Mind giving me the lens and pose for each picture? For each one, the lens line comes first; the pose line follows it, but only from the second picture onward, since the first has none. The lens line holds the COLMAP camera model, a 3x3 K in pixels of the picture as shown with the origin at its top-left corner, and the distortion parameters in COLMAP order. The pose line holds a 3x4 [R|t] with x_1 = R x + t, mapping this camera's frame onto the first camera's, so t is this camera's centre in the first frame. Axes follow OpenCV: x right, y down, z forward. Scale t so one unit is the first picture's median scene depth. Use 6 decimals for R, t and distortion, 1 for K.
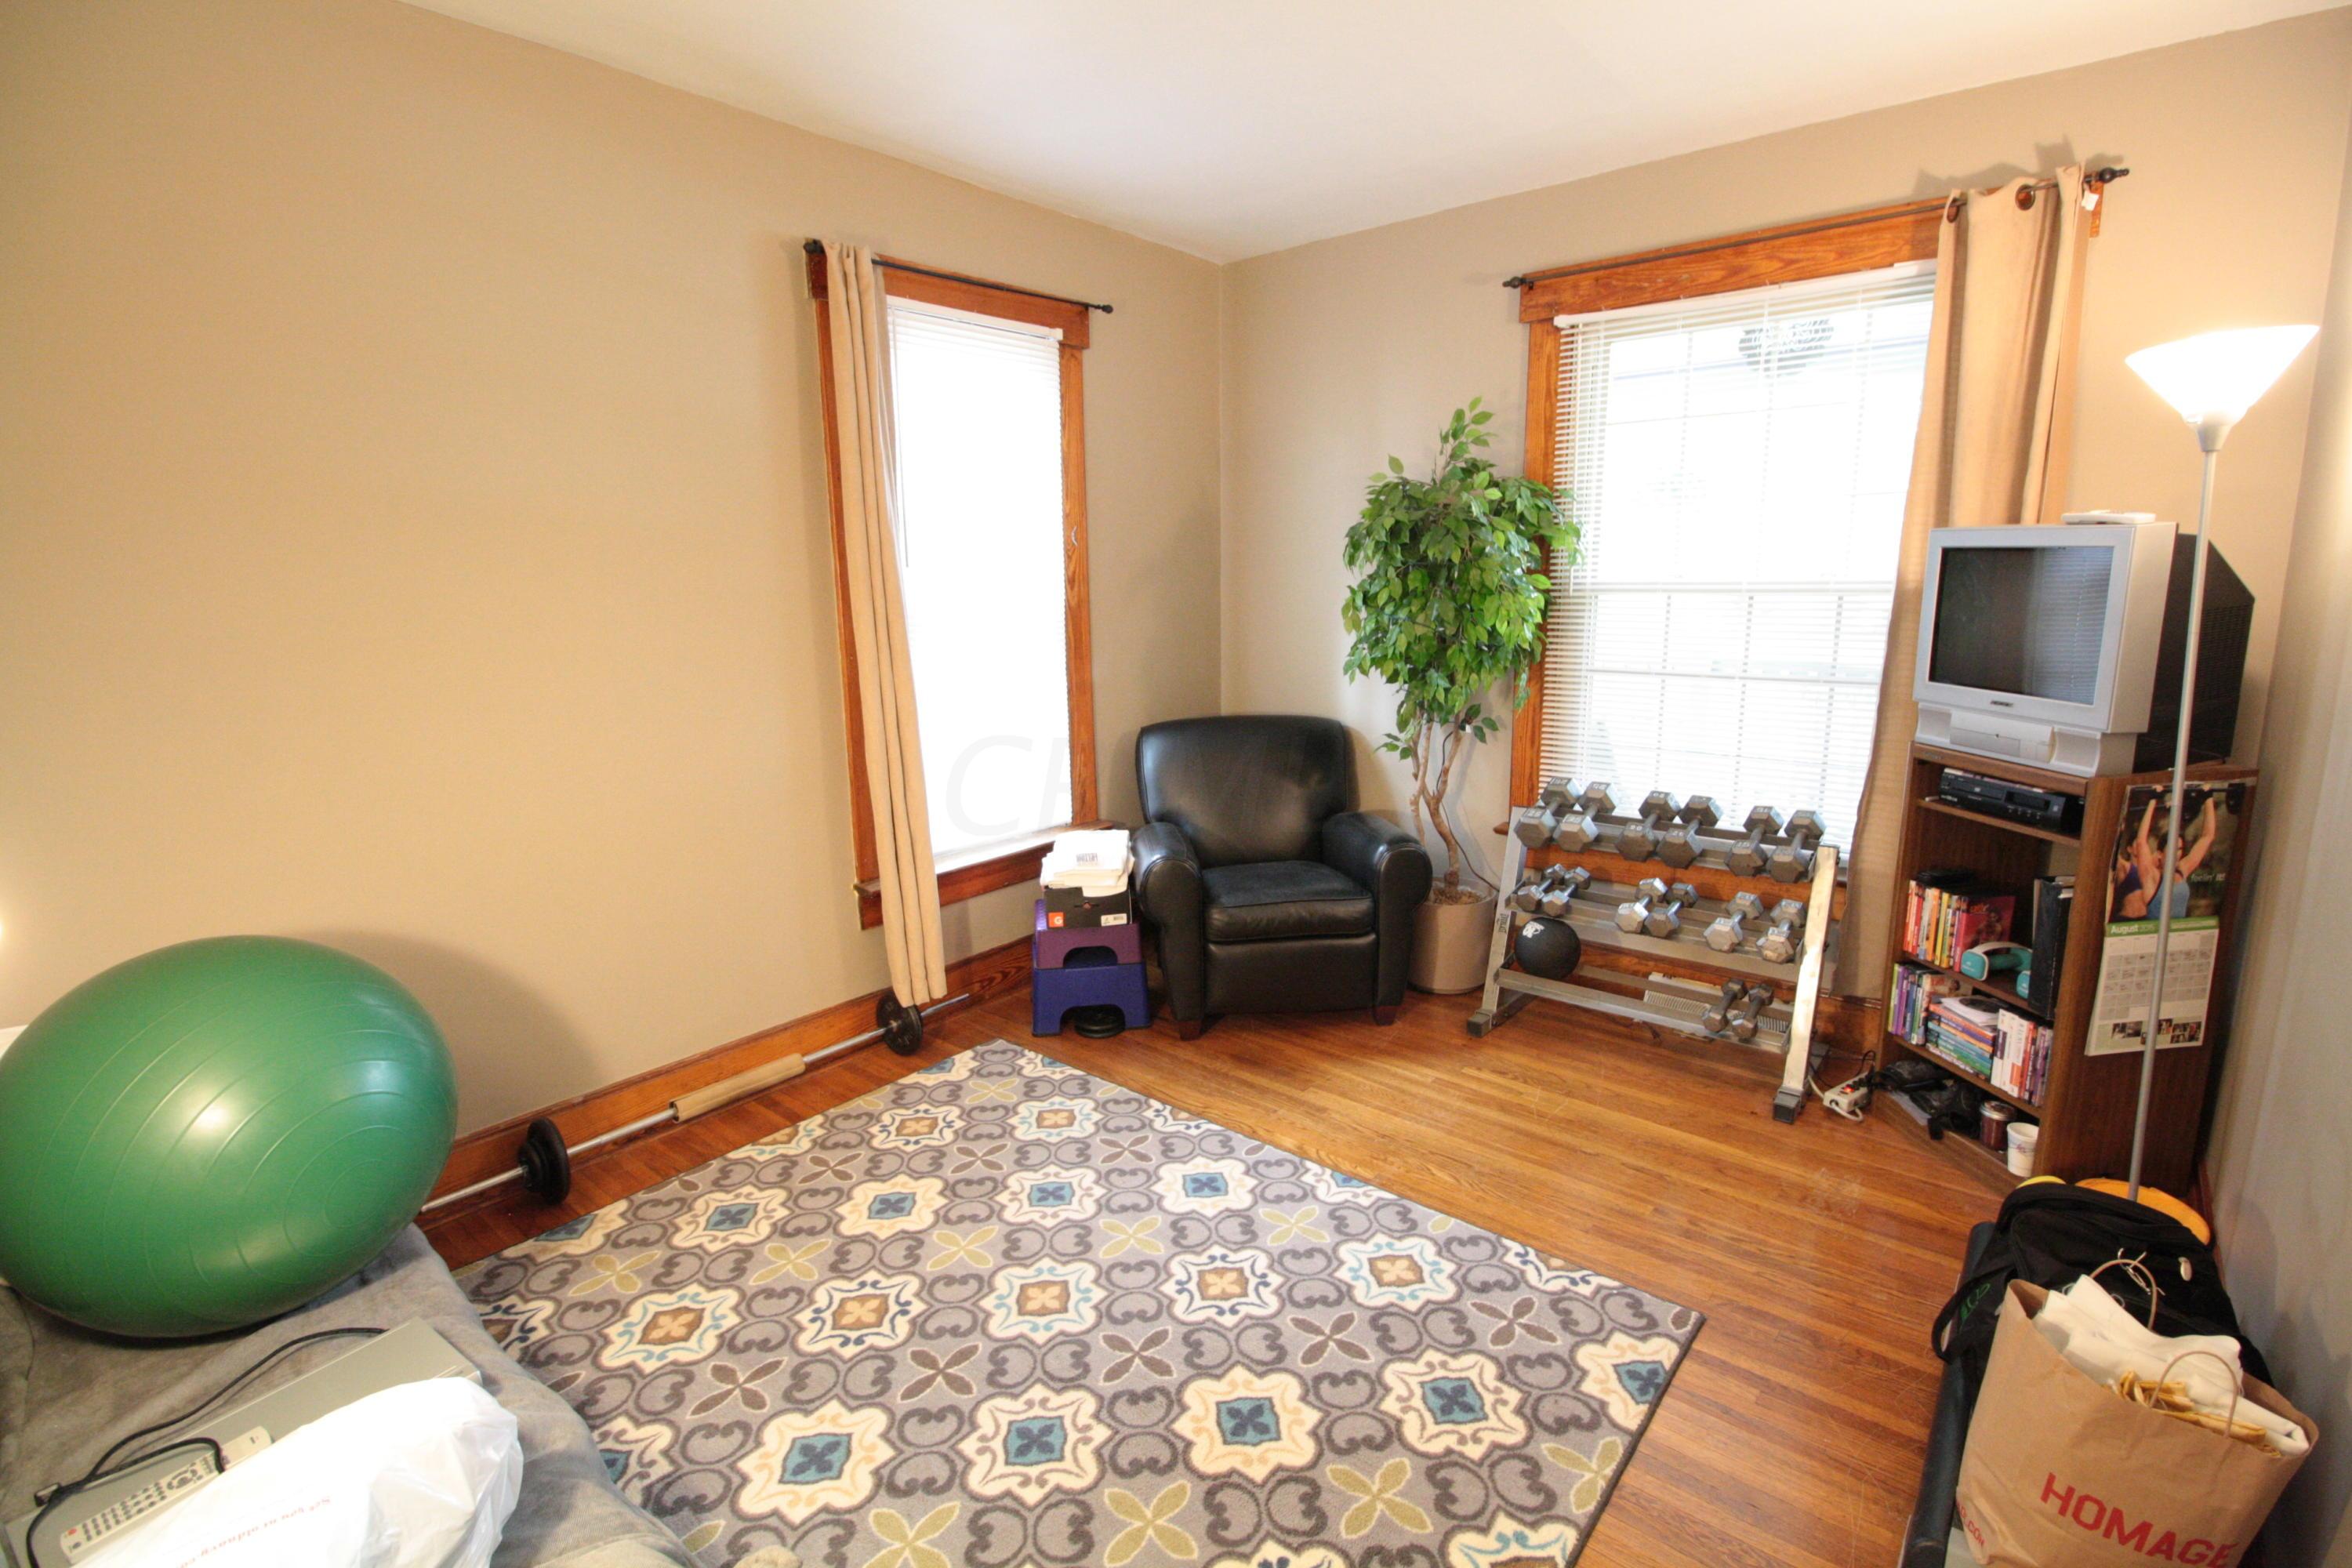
lens RADIAL K [[1093.6, 0, 1184.3], [0, 1093.6, 778.6], [0, 0, 1]] dist [-0.007744, -0.004519]
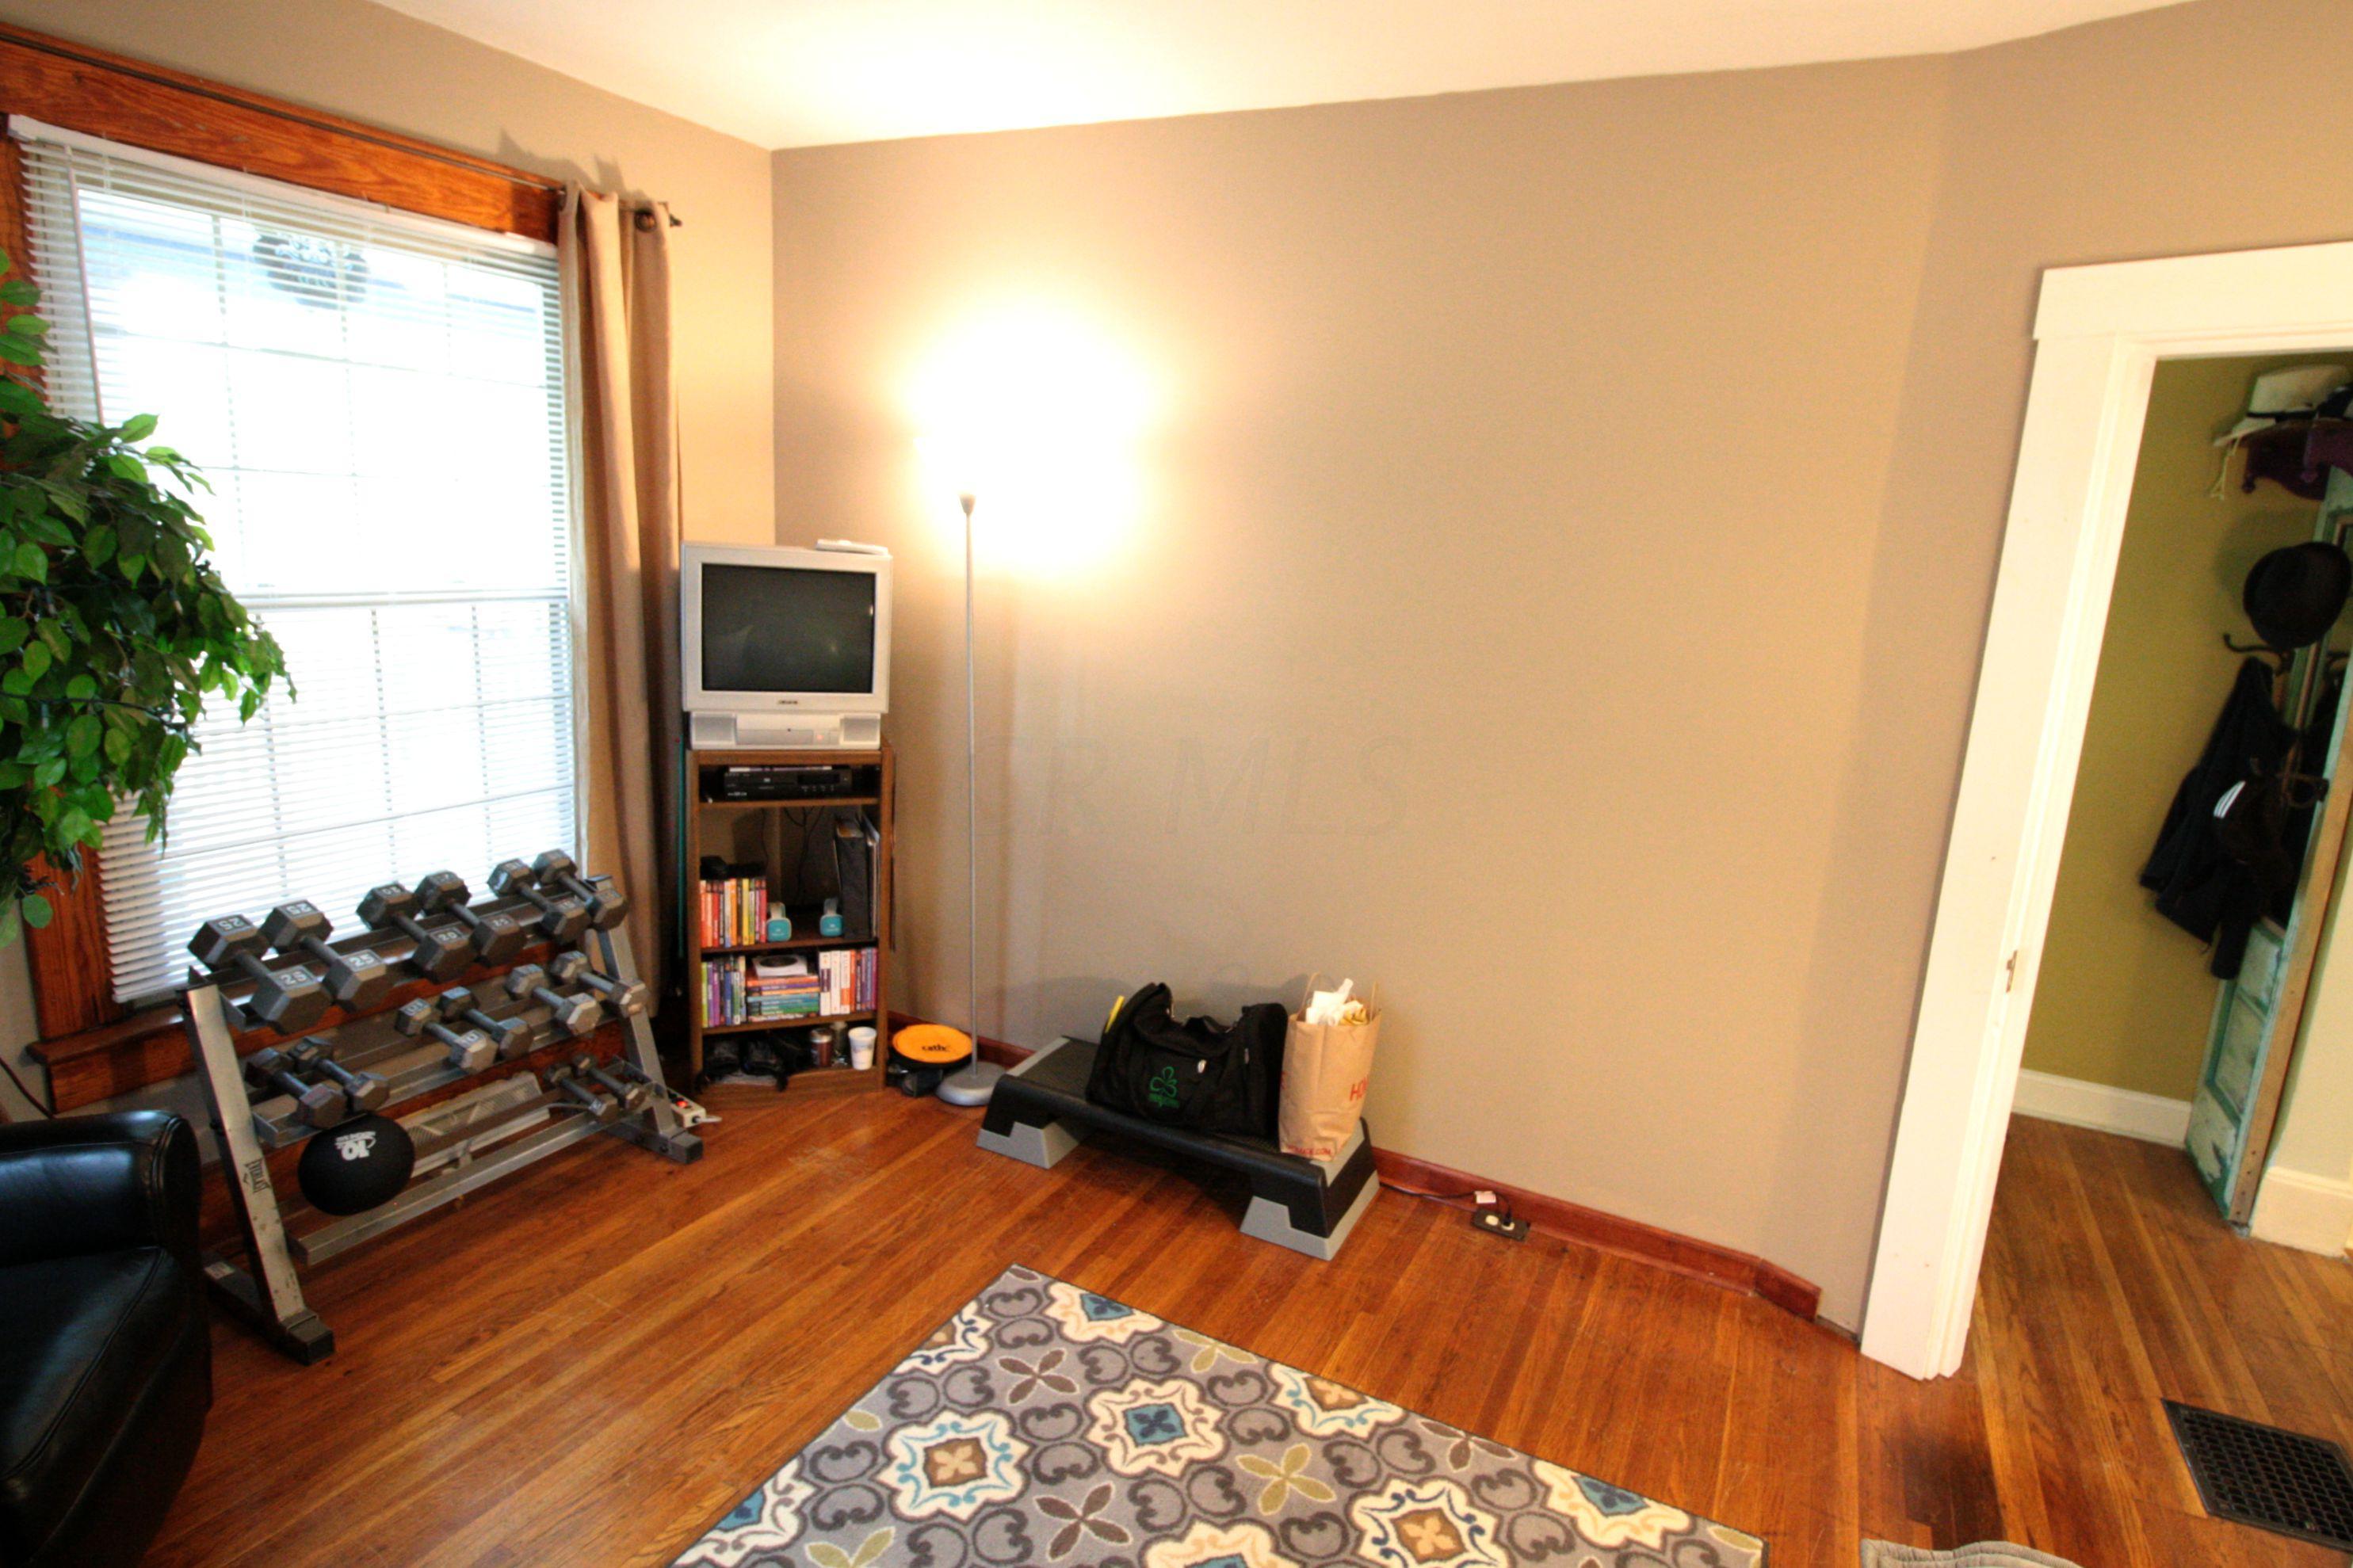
lens RADIAL K [[1264.9, 0, 1183.3], [0, 1264.9, 781.1], [0, 0, 1]] dist [-0.003170, -0.001657]
pose [[-0.239019, -0.202533, 0.949658, -0.589500], [0.128658, 0.962777, 0.237713, -0.234885], [-0.962454, 0.178999, -0.204065, 0.820564]]
